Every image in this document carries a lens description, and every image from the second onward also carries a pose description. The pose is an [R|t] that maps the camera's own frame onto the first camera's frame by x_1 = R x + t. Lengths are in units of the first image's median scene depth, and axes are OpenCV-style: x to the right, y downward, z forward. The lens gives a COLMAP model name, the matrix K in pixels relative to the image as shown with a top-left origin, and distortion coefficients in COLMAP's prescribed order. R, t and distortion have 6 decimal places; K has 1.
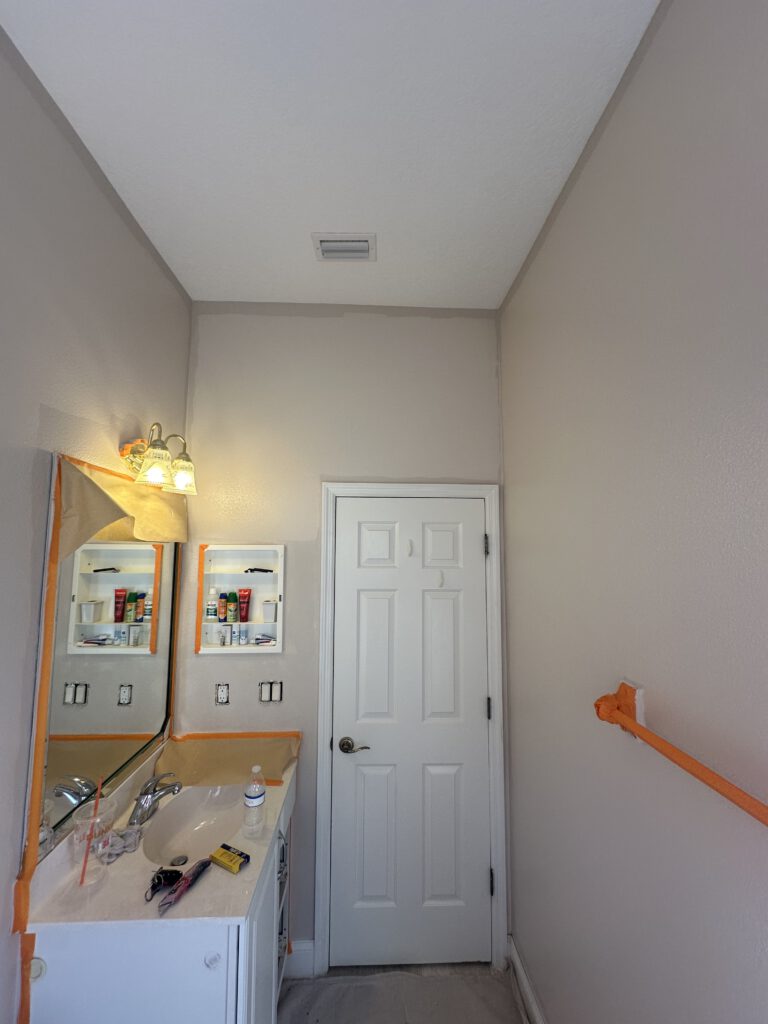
lens RADIAL K [[410.1, 0, 383.3], [0, 410.1, 510.8], [0, 0, 1]] dist [-0.004533, 0.001104]
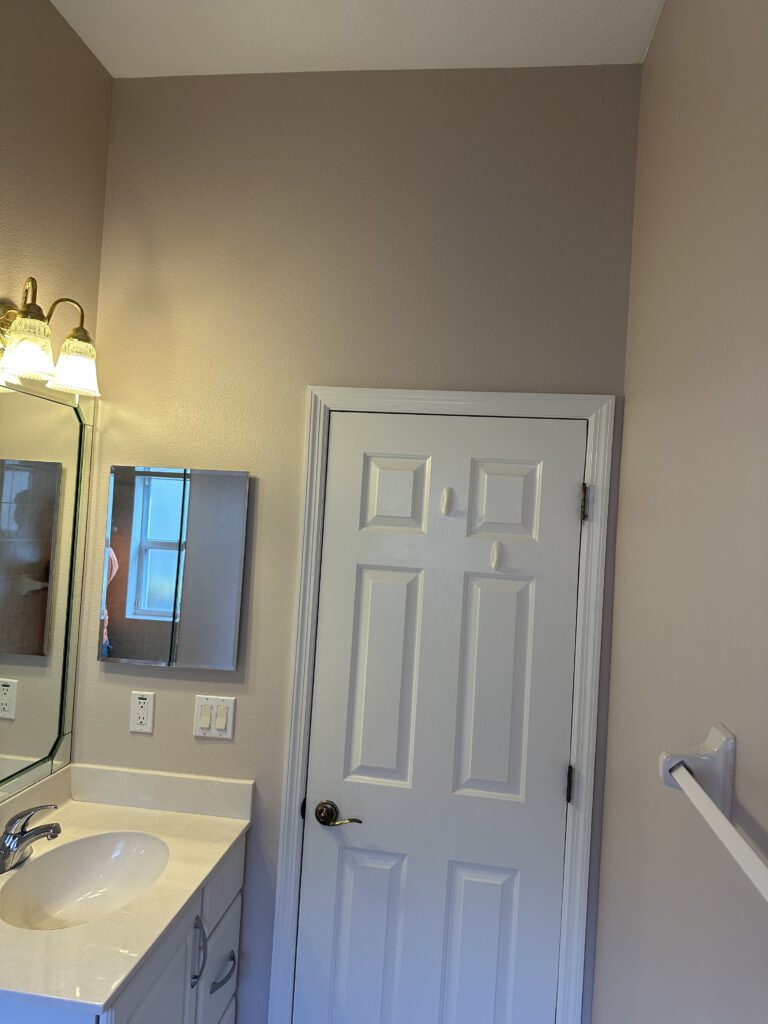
lens RADIAL K [[717.1, 0, 385.1], [0, 717.1, 508.5], [0, 0, 1]] dist [0.047967, -0.024945]
pose [[0.981863, 0.050209, -0.182823, 0.169972], [-0.038808, 0.997103, 0.065414, 0.038919], [0.185578, -0.057132, 0.980967, -0.026393]]
